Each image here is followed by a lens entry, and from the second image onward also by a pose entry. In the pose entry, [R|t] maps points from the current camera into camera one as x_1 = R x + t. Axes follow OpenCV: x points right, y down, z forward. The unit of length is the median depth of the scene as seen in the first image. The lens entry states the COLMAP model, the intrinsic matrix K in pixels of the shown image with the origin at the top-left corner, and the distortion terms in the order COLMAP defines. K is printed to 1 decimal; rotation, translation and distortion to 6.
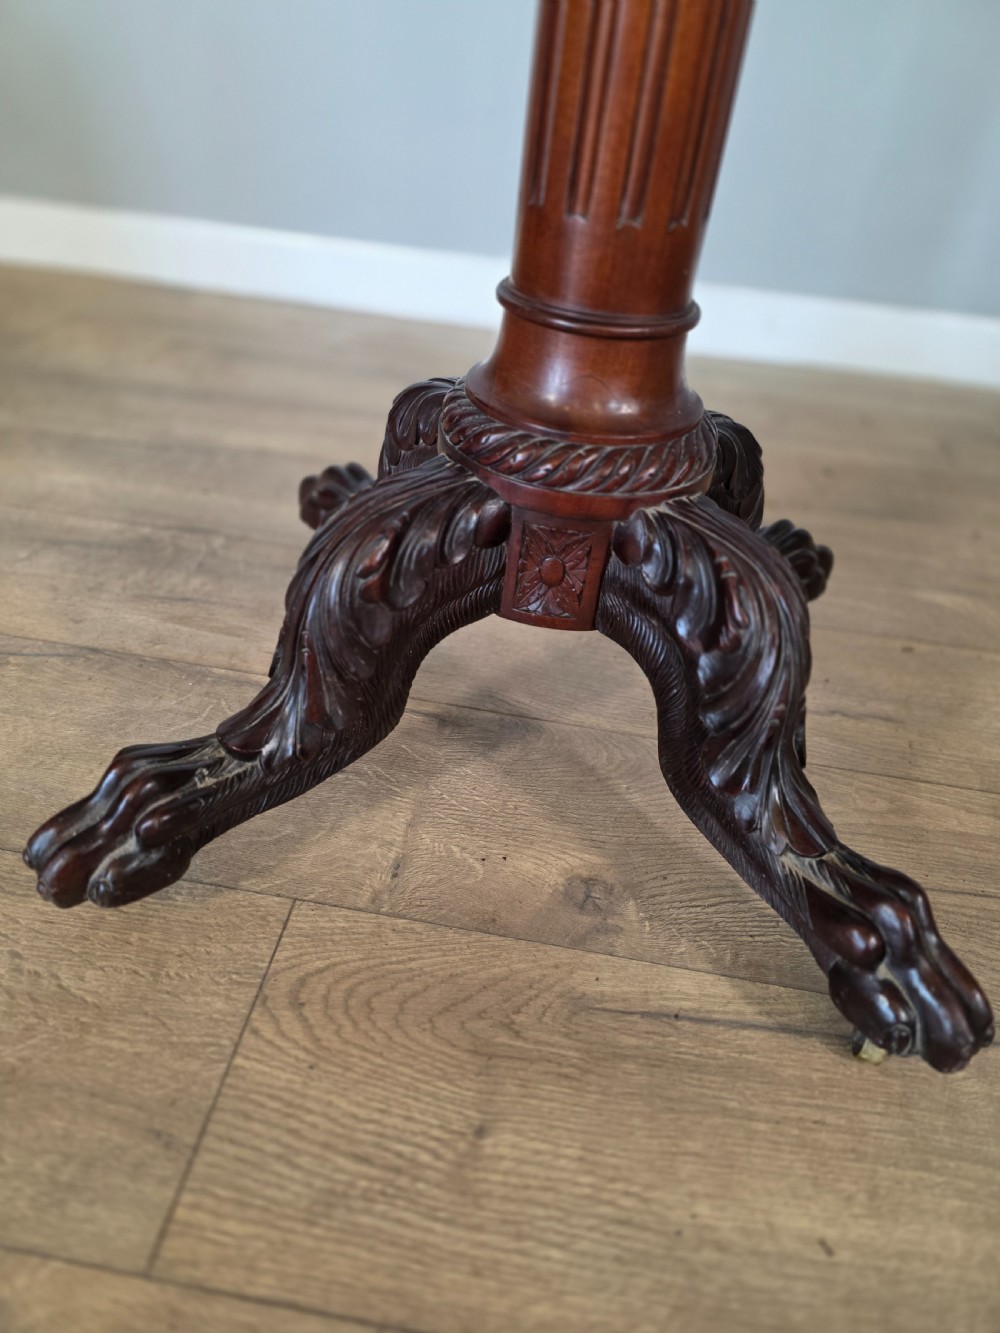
lens RADIAL K [[911.3, 0, 488.5], [0, 911.3, 665.7], [0, 0, 1]] dist [0.059429, -0.057202]
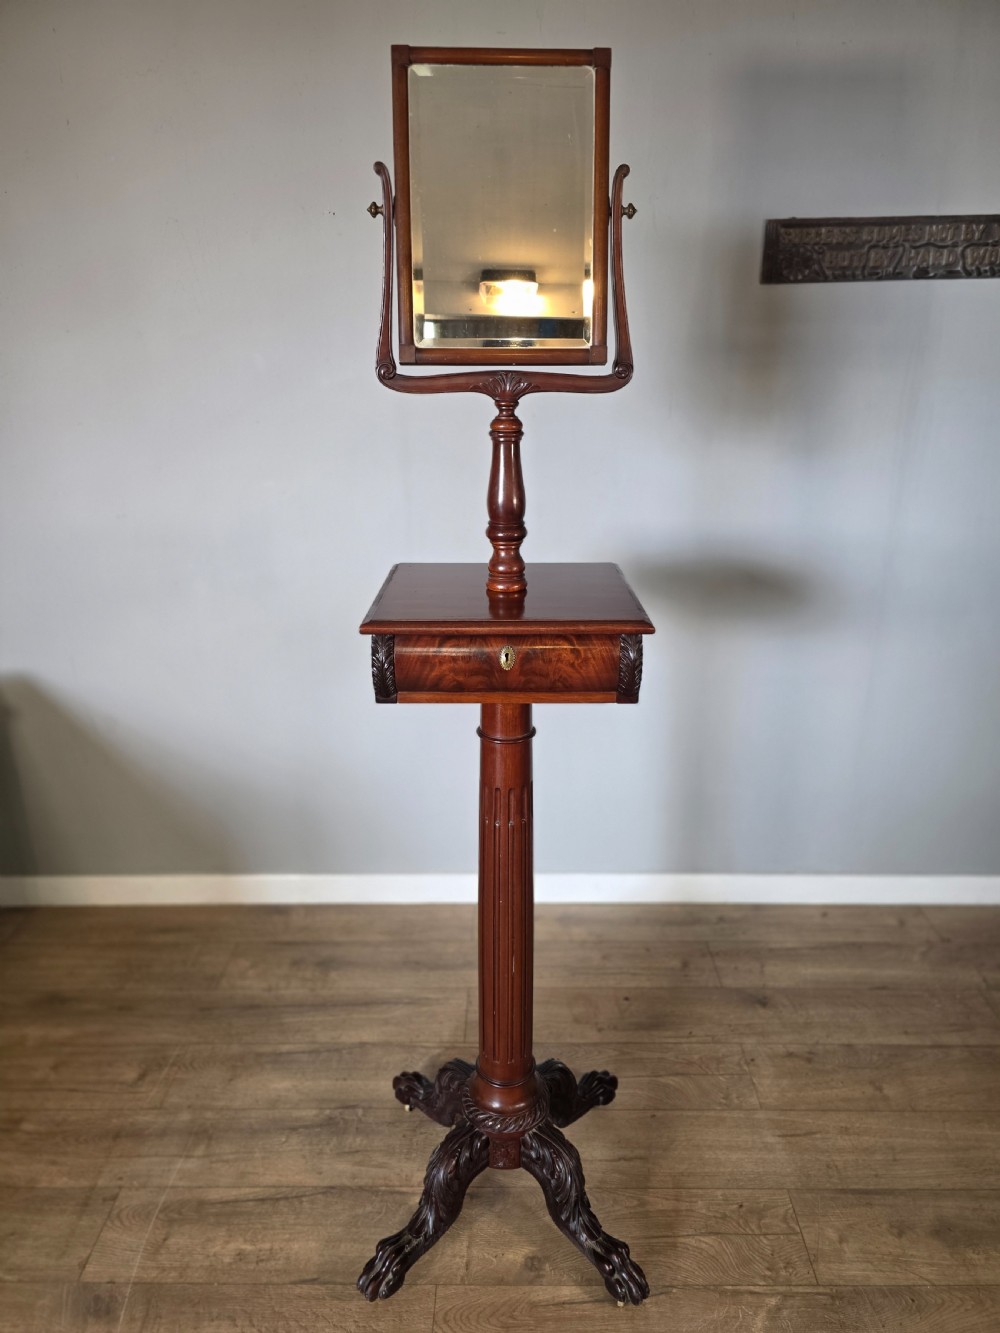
lens RADIAL K [[911.3, 0, 510.0], [0, 911.3, 675.3], [0, 0, 1]] dist [0.059429, -0.057202]
pose [[0.986863, -0.128004, 0.098571, -0.015597], [0.150713, 0.949183, -0.276292, -0.799701], [-0.058195, 0.287519, 0.956005, -2.592074]]
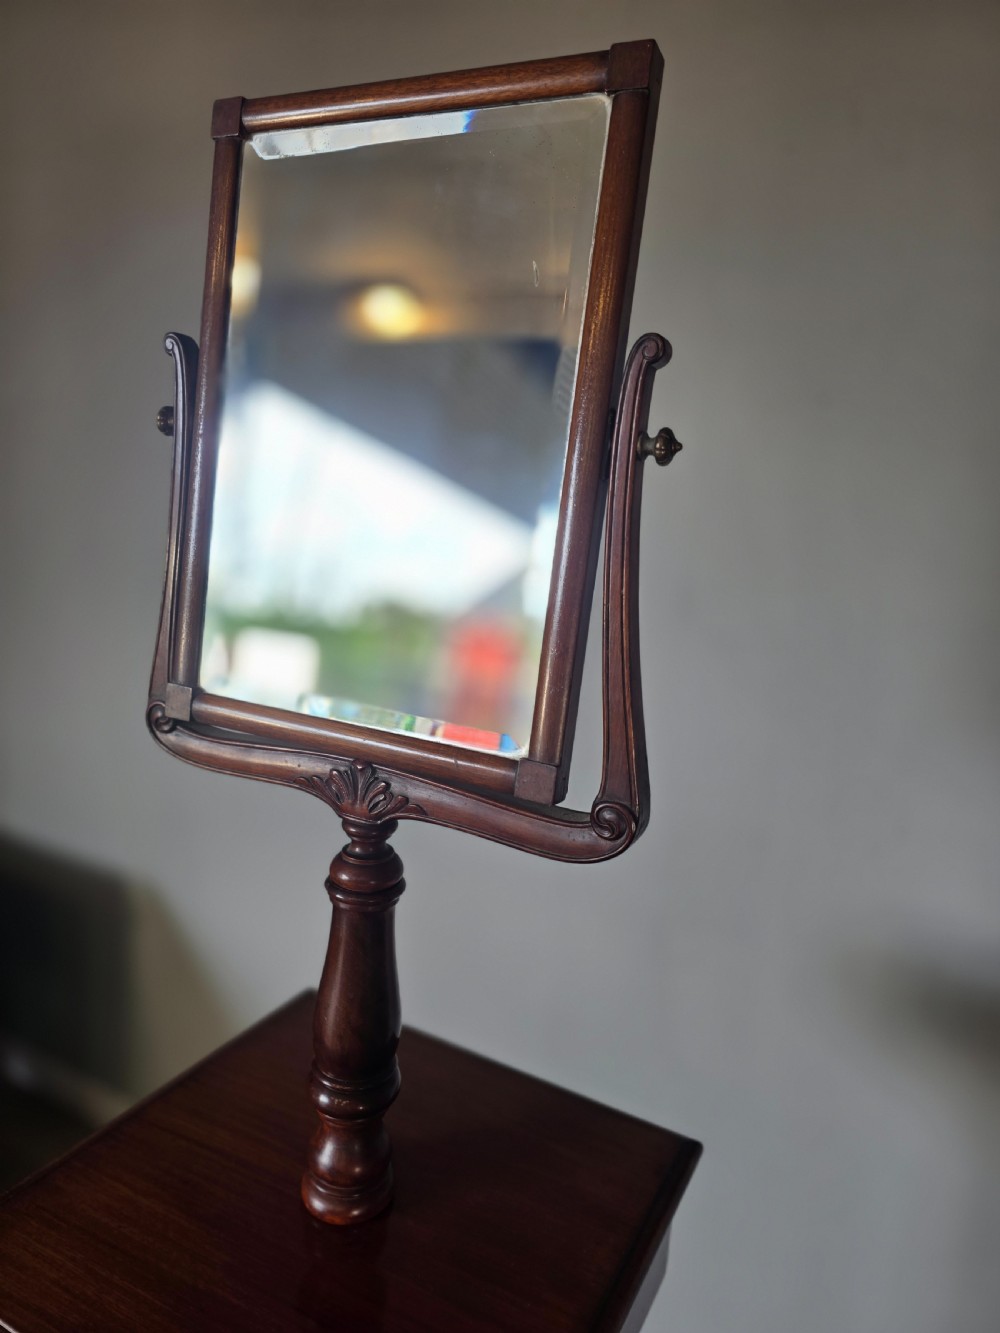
lens RADIAL K [[911.3, 0, 493.3], [0, 911.3, 674.9], [0, 0, 1]] dist [0.059429, -0.057202]
pose [[0.954281, 0.041439, -0.296026, 0.801765], [-0.170325, 0.889221, -0.424589, -1.932429], [0.245638, 0.455598, 0.855624, -1.395488]]
